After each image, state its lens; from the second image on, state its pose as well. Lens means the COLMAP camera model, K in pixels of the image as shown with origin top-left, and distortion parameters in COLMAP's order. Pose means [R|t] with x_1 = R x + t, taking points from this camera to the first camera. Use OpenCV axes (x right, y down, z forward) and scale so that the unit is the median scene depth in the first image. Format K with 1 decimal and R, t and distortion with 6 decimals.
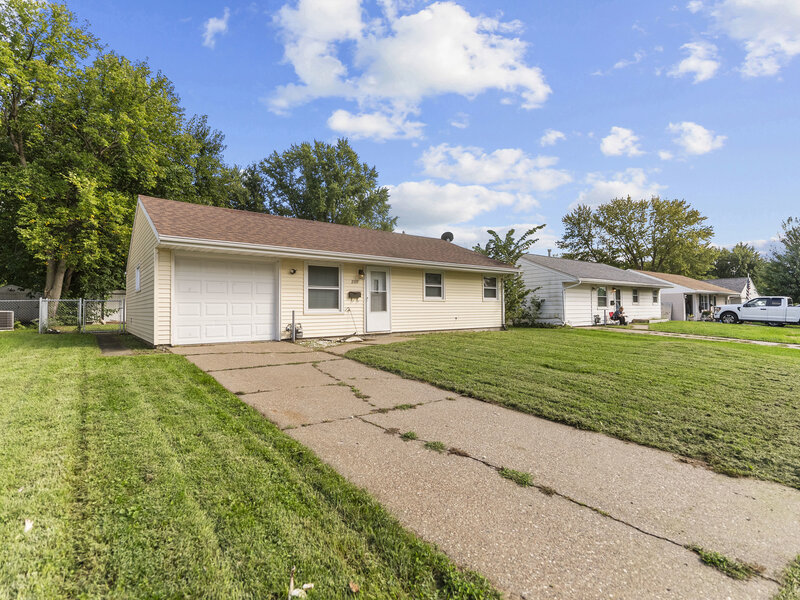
lens RADIAL K [[401.7, 0, 400.0], [0, 401.7, 300.0], [0, 0, 1]] dist [0.000909, -0.000105]
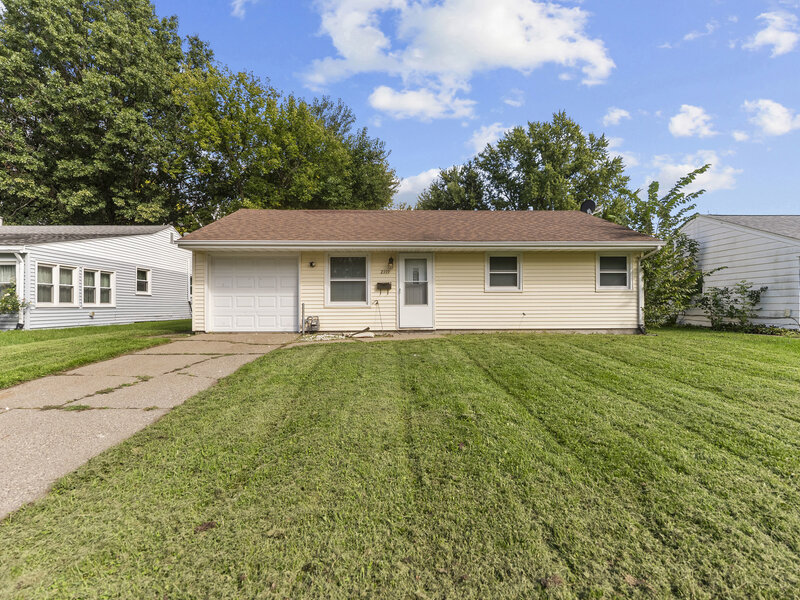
lens RADIAL K [[401.7, 0, 400.0], [0, 401.7, 300.0], [0, 0, 1]] dist [0.000909, -0.000105]
pose [[0.800751, -0.003300, -0.598988, 0.385654], [0.012079, 0.999870, 0.010639, 0.007417], [0.598876, -0.015755, 0.800687, 0.246042]]
